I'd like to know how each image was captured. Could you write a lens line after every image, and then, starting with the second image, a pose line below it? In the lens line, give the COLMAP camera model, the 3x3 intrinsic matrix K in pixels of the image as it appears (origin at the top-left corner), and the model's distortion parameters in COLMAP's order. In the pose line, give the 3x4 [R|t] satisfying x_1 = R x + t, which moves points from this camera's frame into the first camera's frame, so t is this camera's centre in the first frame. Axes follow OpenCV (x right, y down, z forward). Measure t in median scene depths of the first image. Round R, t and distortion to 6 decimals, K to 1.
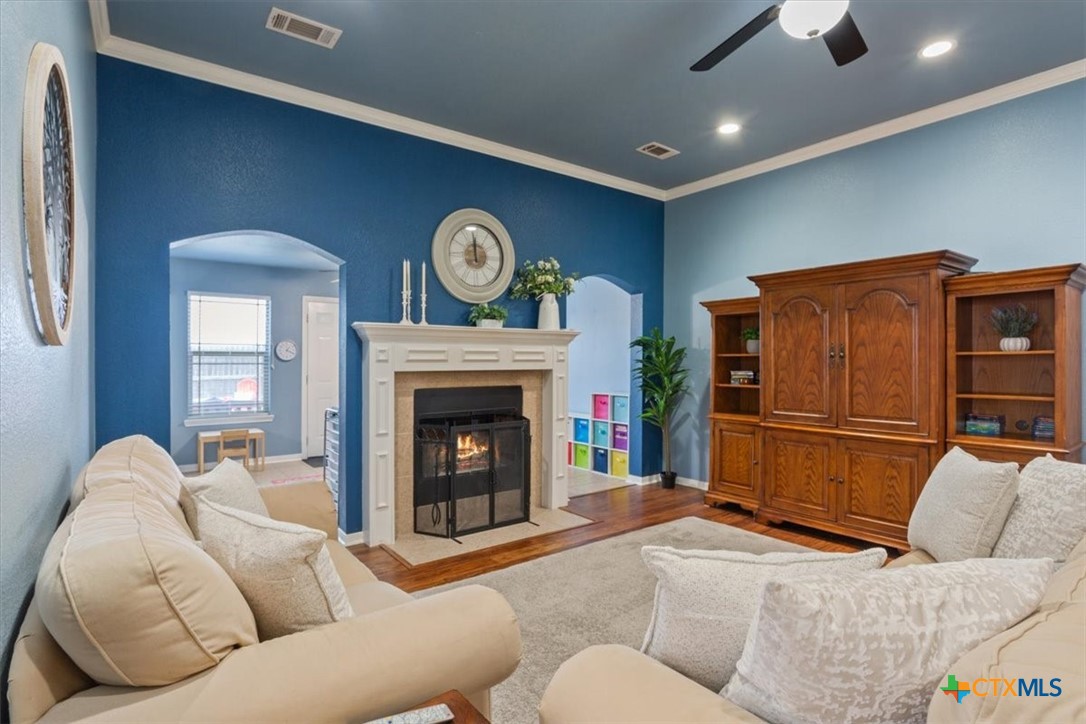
lens RADIAL K [[545.8, 0, 542.5], [0, 545.8, 365.0], [0, 0, 1]] dist [-0.004562, 0.000030]
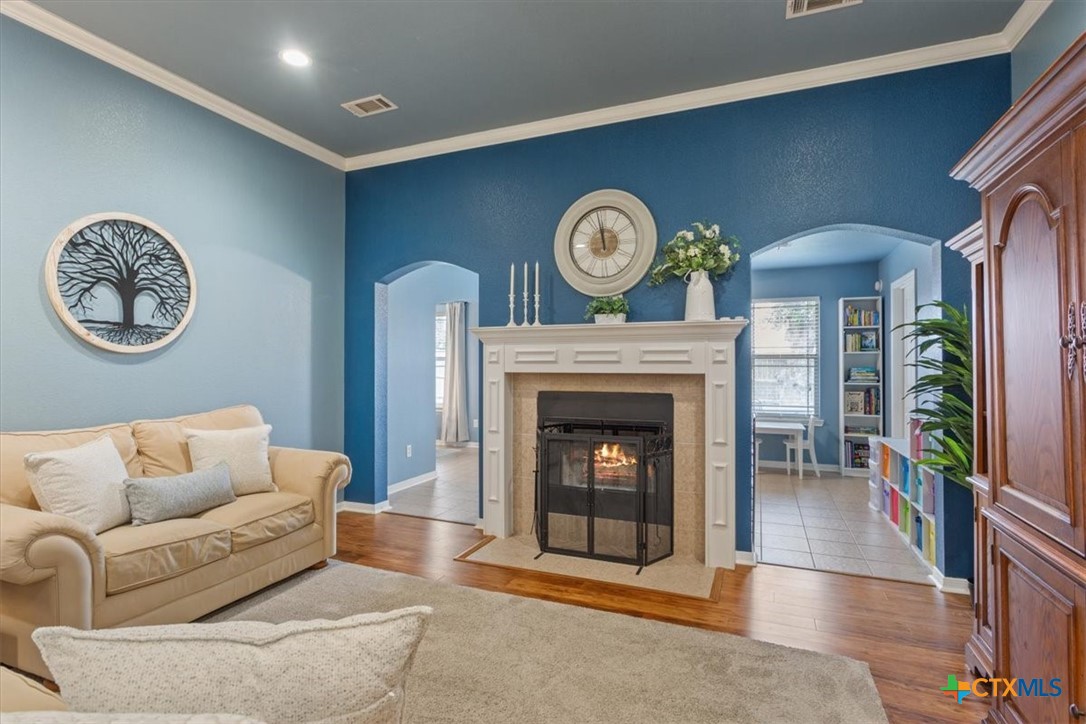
lens RADIAL K [[545.8, 0, 538.3], [0, 545.8, 355.3], [0, 0, 1]] dist [-0.004562, 0.000030]
pose [[0.493229, -0.012473, -0.869810, 0.590097], [-0.007037, 0.999807, -0.018328, -0.001916], [0.869871, 0.015161, 0.493046, 0.480557]]
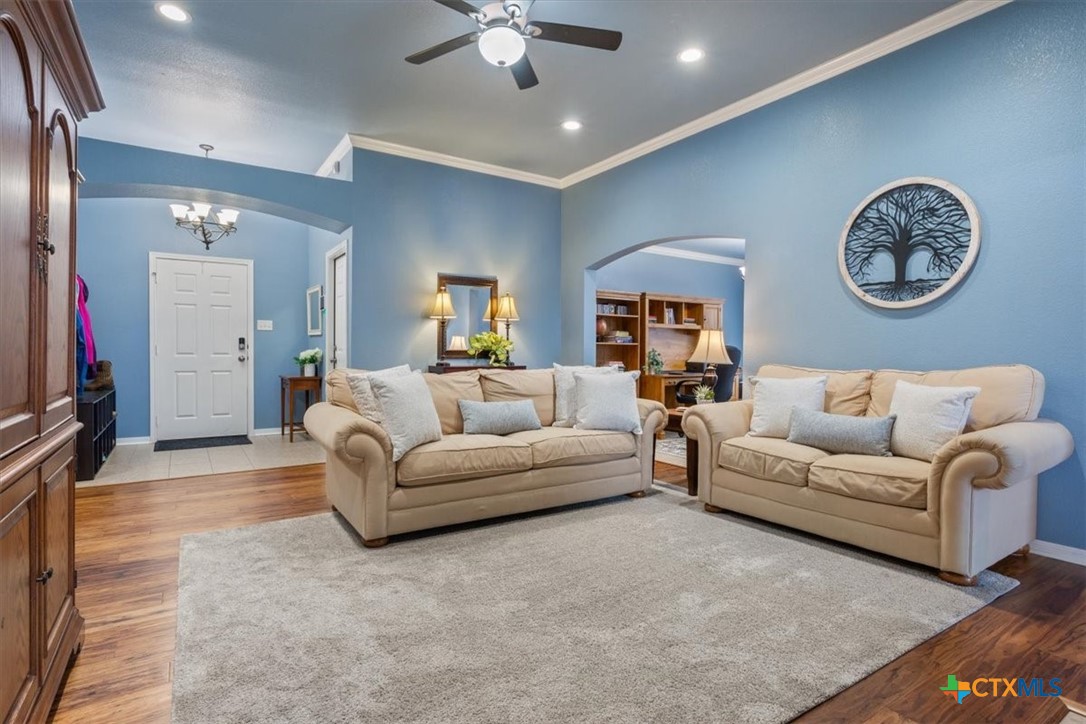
lens RADIAL K [[545.8, 0, 540.2], [0, 545.8, 357.4], [0, 0, 1]] dist [-0.004562, 0.000030]
pose [[-0.995956, -0.004270, 0.089738, 0.134111], [-0.002850, 0.999869, 0.015948, 0.045841], [-0.089794, 0.015628, -0.995838, 1.200936]]
